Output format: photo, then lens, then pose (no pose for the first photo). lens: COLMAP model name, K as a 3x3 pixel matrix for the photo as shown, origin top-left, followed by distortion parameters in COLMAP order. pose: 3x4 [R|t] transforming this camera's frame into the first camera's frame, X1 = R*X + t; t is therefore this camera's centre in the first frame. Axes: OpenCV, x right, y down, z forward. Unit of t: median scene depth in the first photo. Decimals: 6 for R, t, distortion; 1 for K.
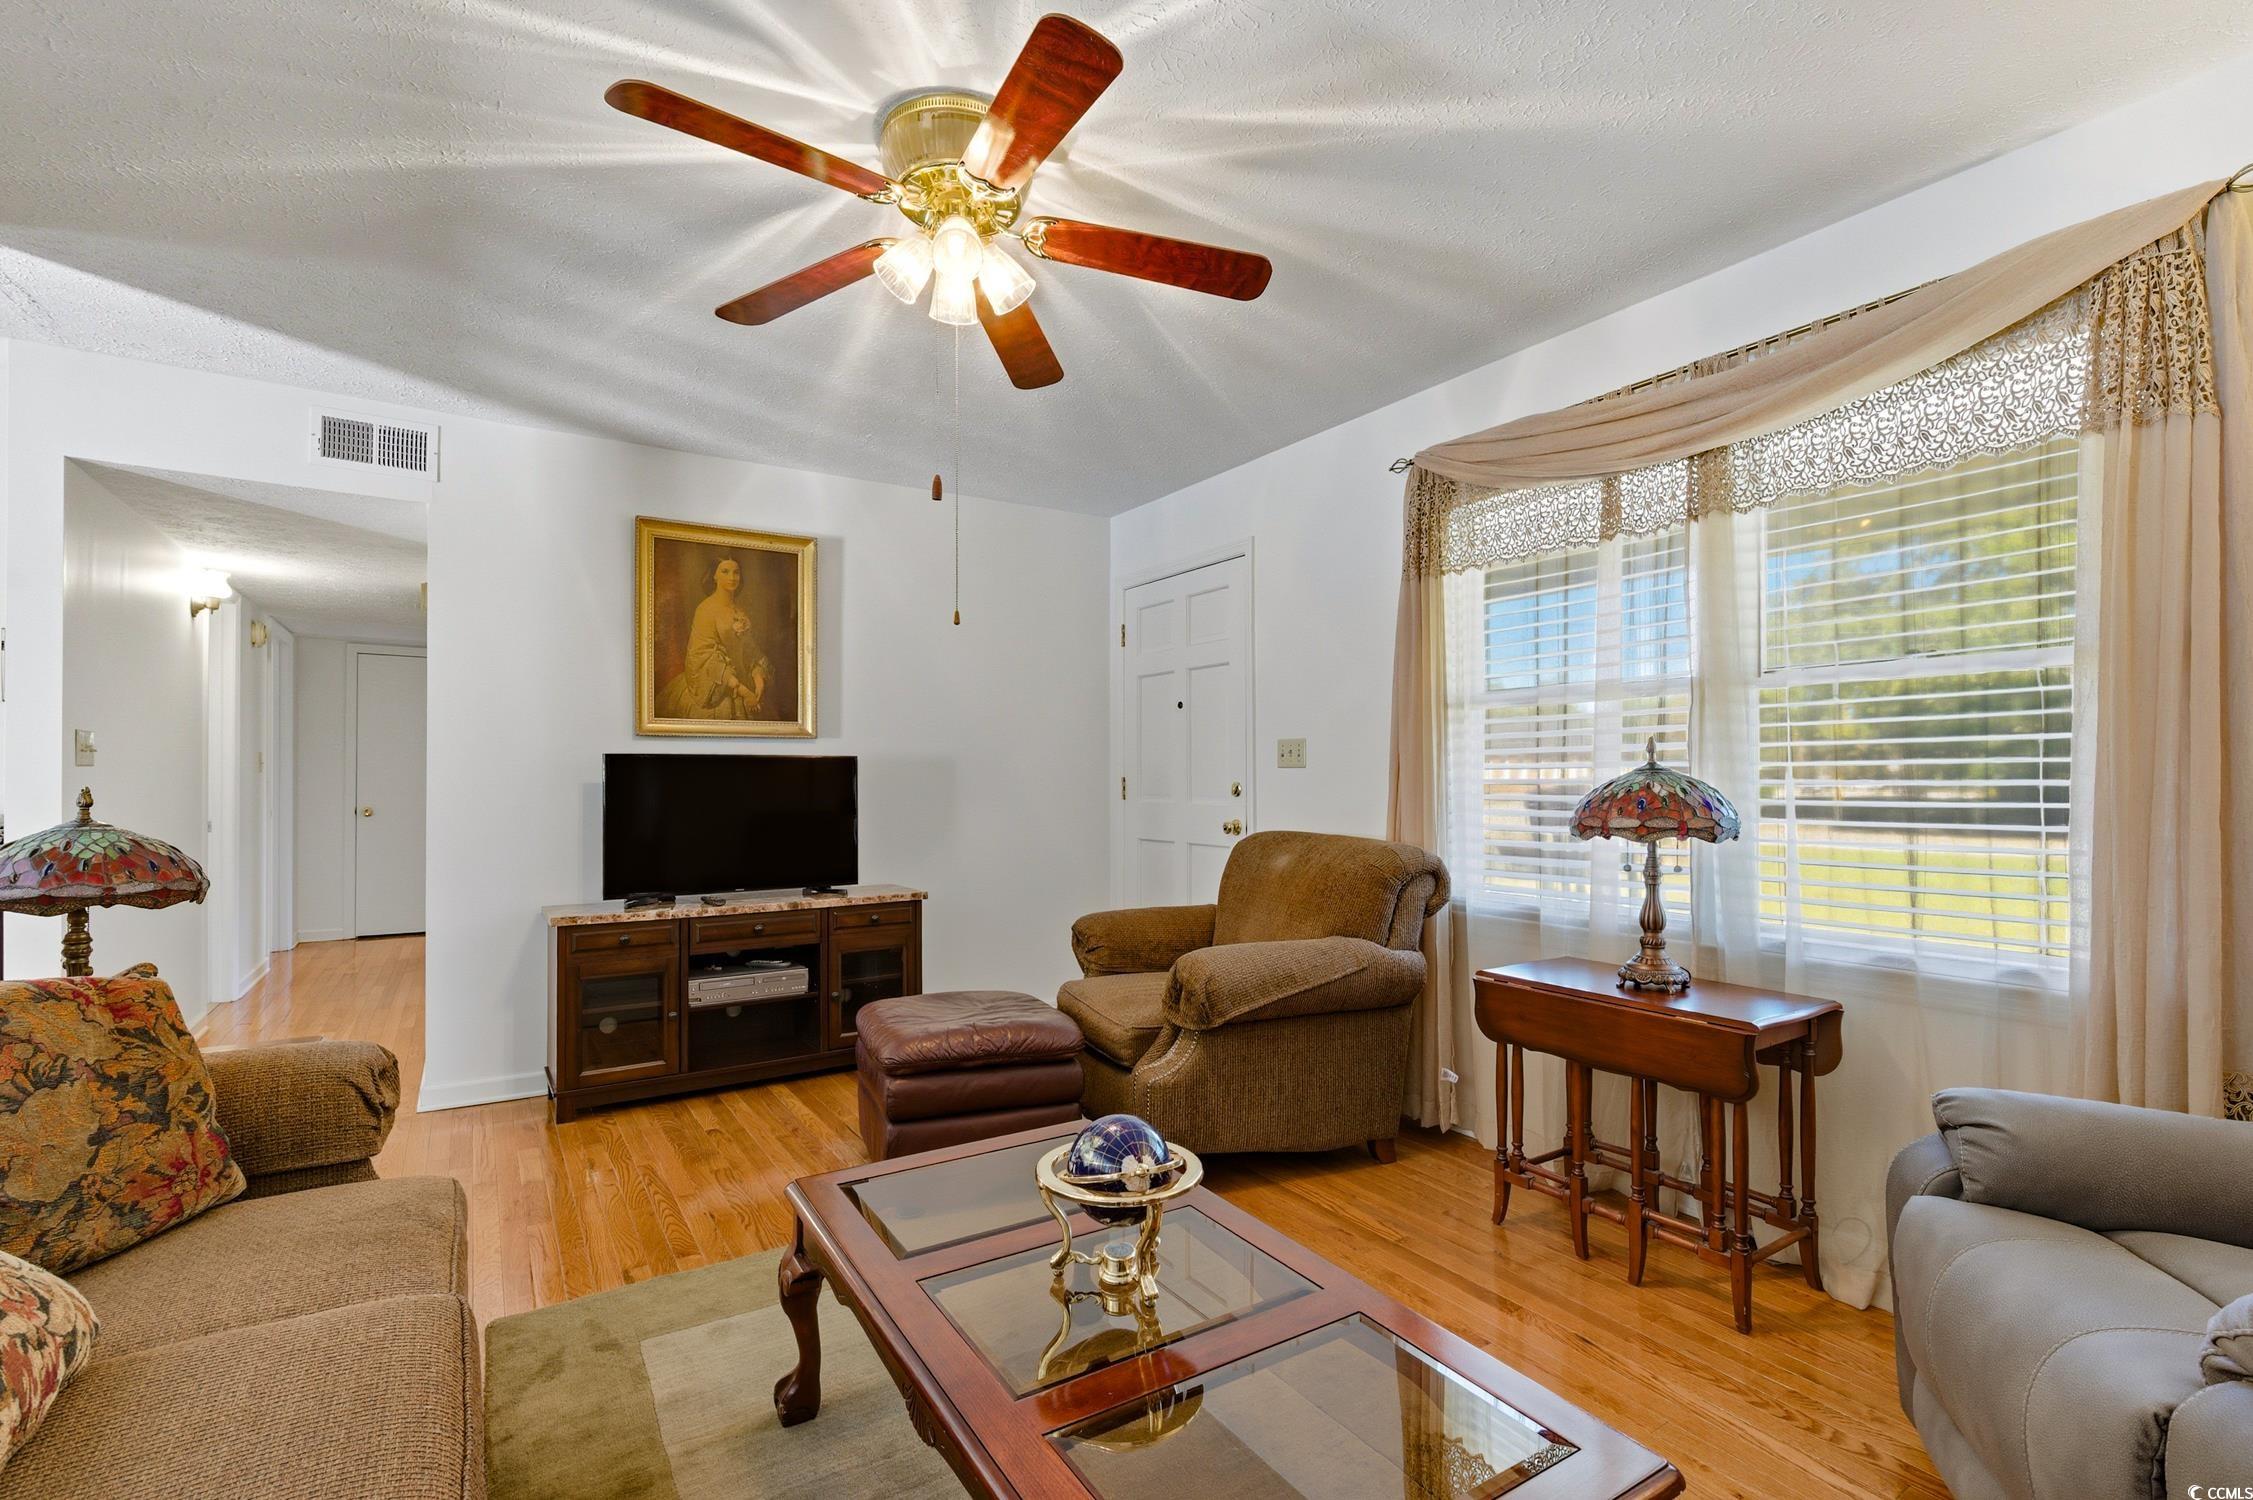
lens RADIAL K [[1003.2, 0, 1127.9], [0, 1003.2, 759.7], [0, 0, 1]] dist [0.001092, 0.000081]
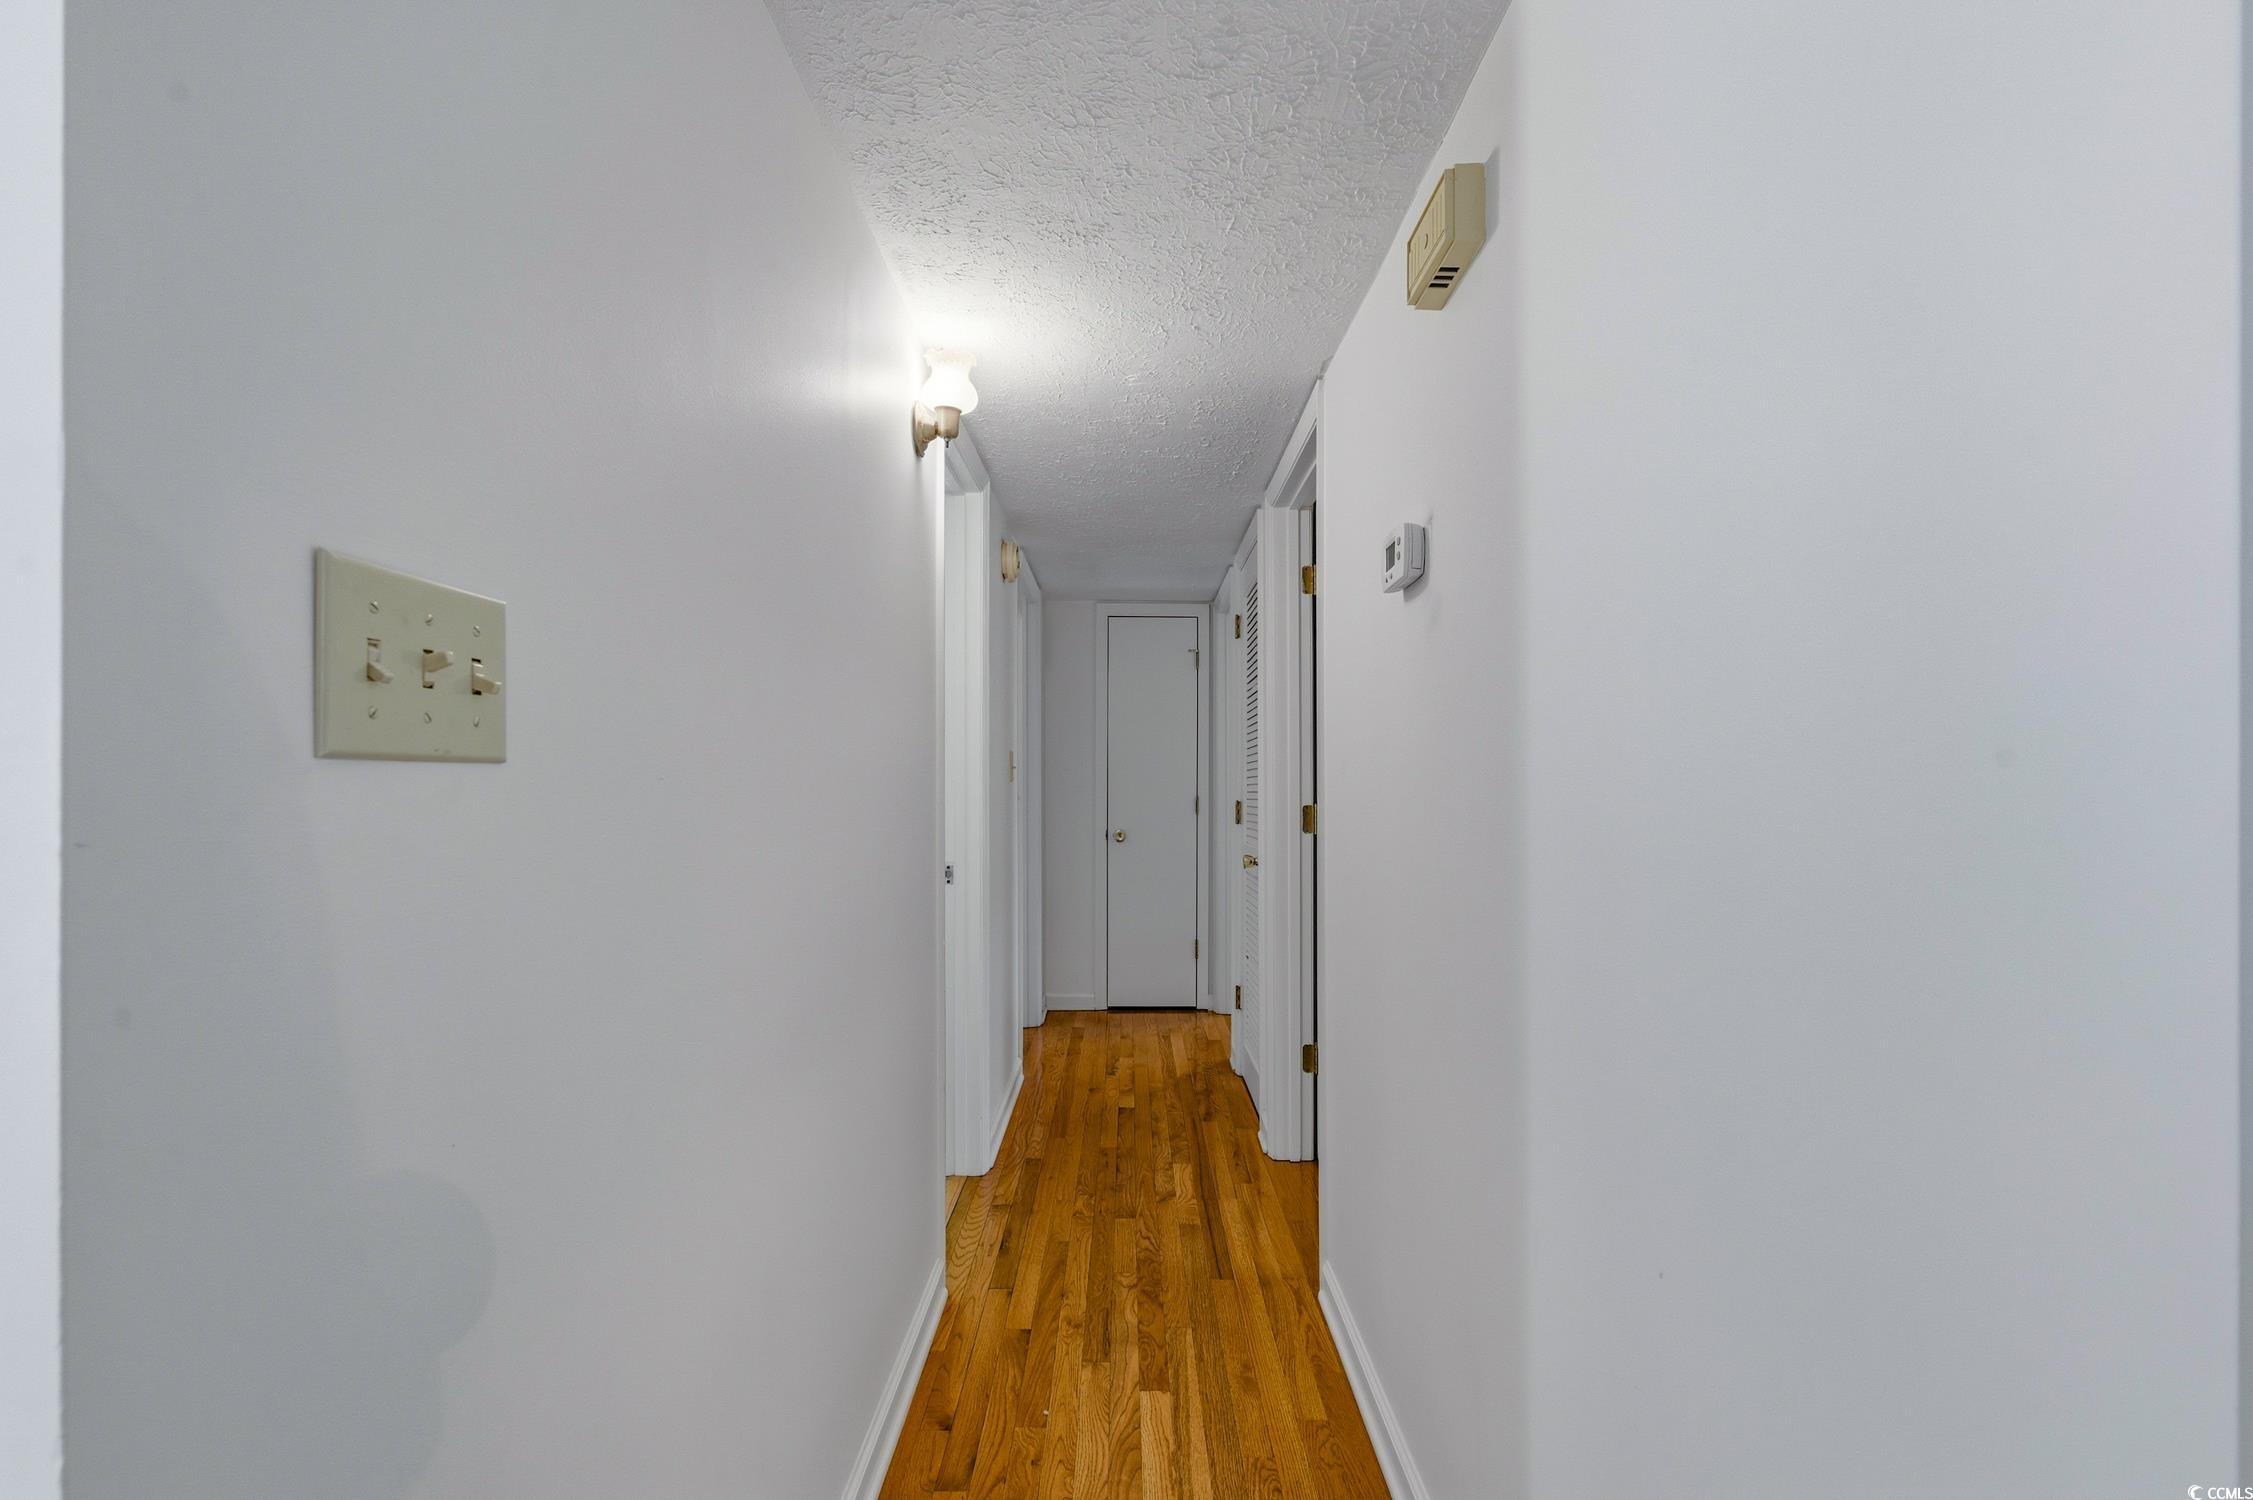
lens RADIAL K [[1003.2, 0, 1125.8], [0, 1003.2, 761.9], [0, 0, 1]] dist [0.001092, 0.000081]
pose [[0.835514, -0.005746, -0.549438, -0.442681], [0.004317, 0.999983, -0.003893, 0.003476], [0.549452, 0.000881, 0.835525, 0.494415]]
